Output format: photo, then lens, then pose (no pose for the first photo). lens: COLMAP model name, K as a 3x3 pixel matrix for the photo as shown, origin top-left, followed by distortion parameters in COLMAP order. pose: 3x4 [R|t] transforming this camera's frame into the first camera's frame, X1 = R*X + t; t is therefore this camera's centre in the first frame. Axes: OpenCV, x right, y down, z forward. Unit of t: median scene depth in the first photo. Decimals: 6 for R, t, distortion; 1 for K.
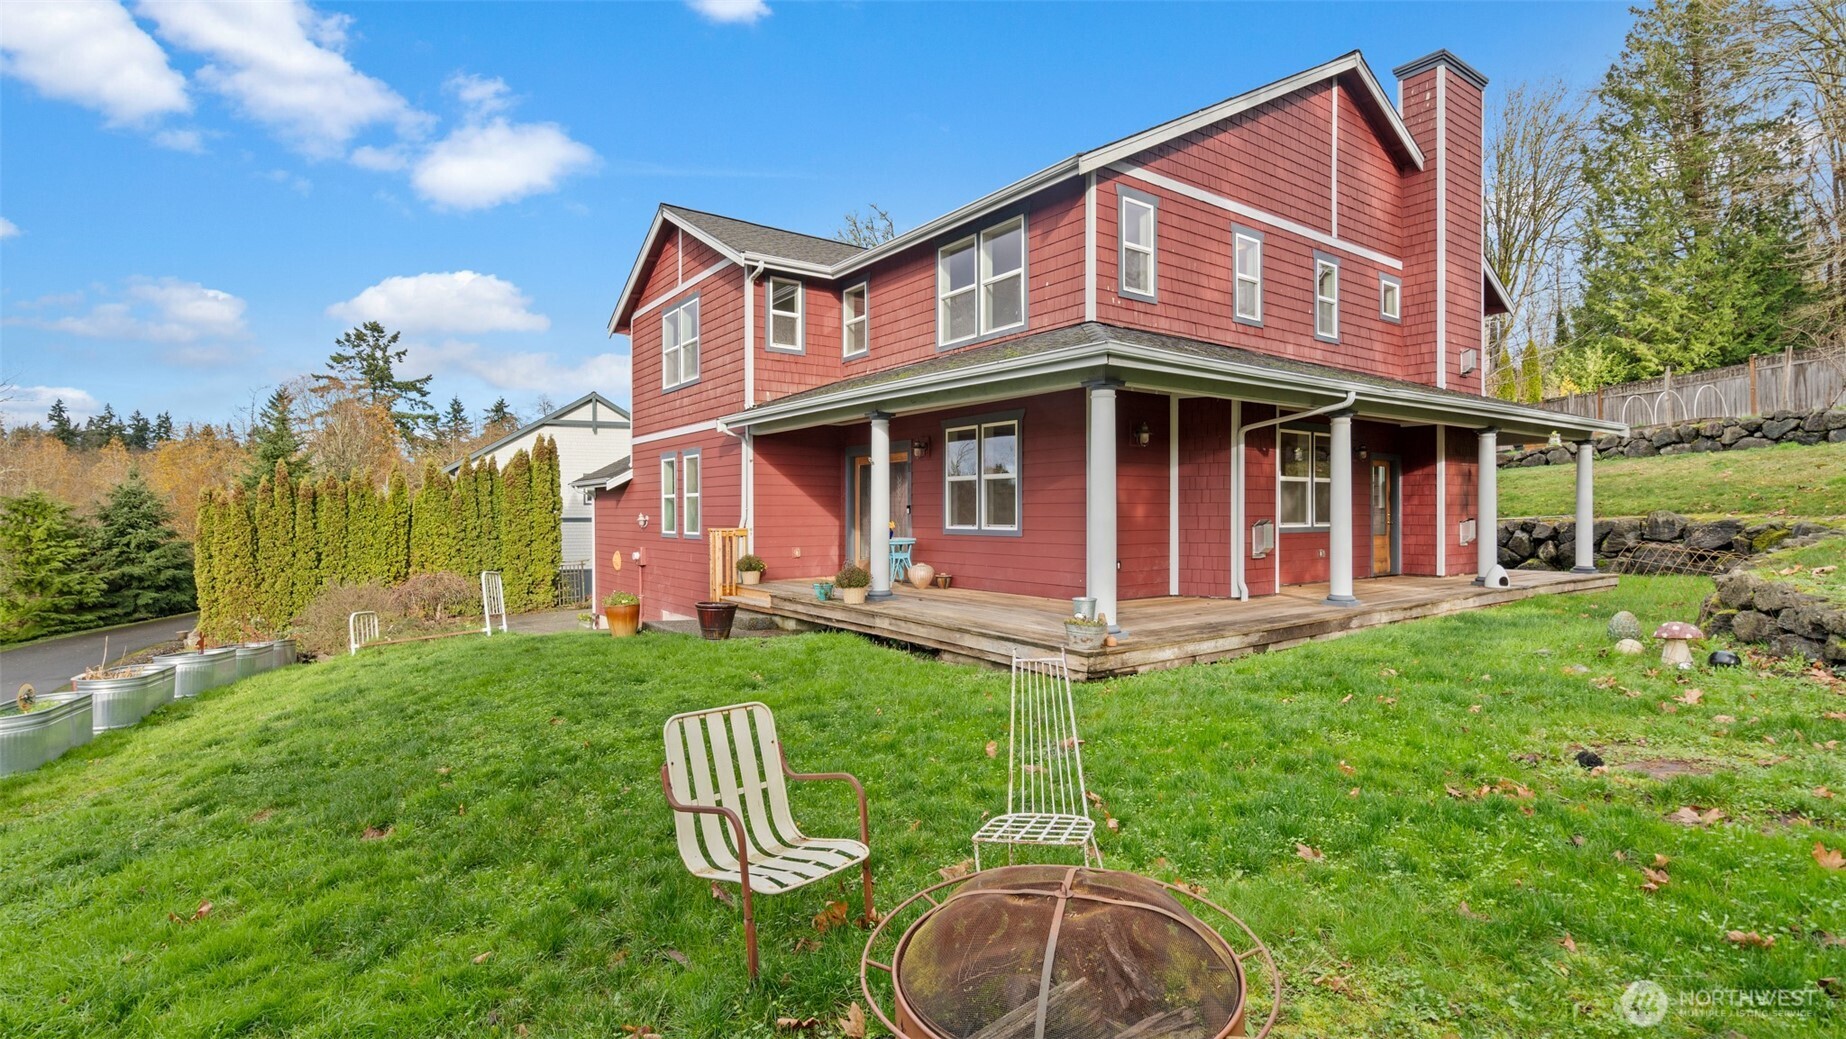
lens RADIAL K [[861.0, 0, 923.0], [0, 861.0, 519.5], [0, 0, 1]] dist [-0.001156, 0.004973]
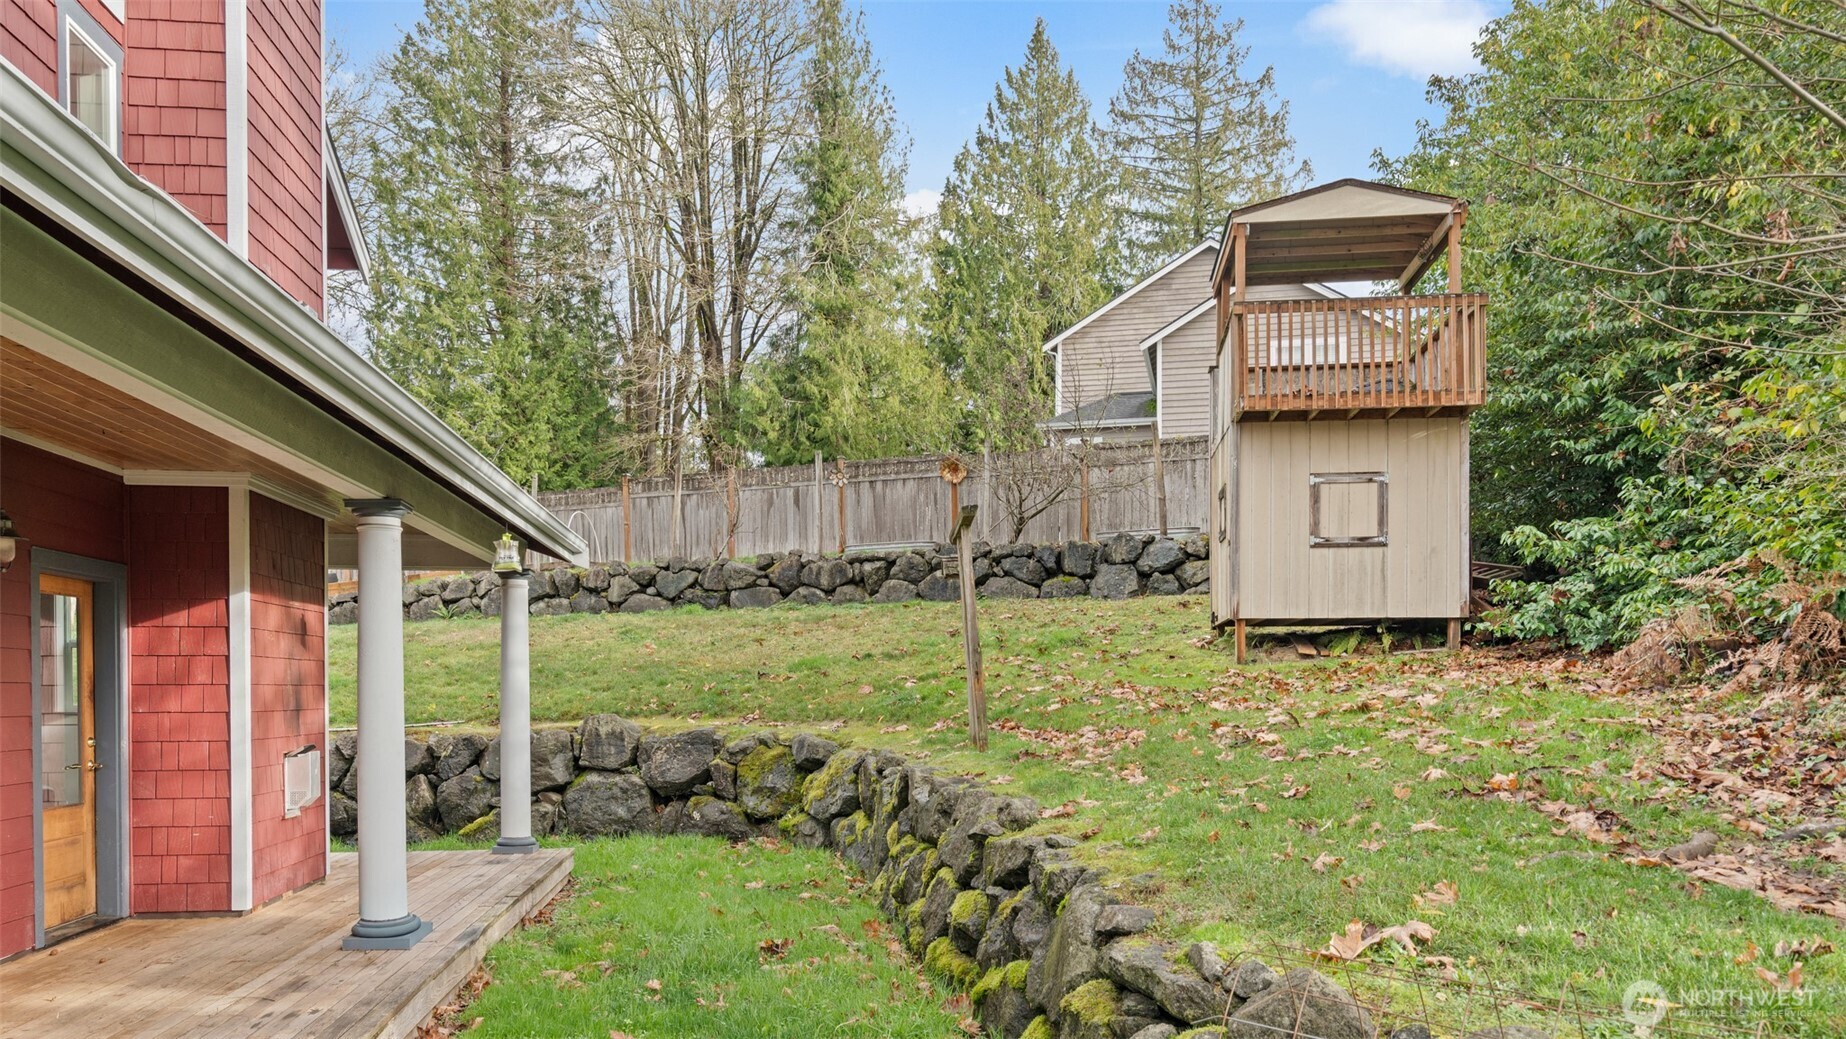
lens RADIAL K [[1335.7, 0, 924.5], [0, 1335.7, 695.7], [0, 0, 1]] dist [-0.006551, 0.000954]
pose [[0.479218, -0.001281, 0.877695, 0.176606], [0.007515, 0.999968, -0.002644, -0.014158], [-0.877664, 0.007862, 0.479212, 0.340554]]
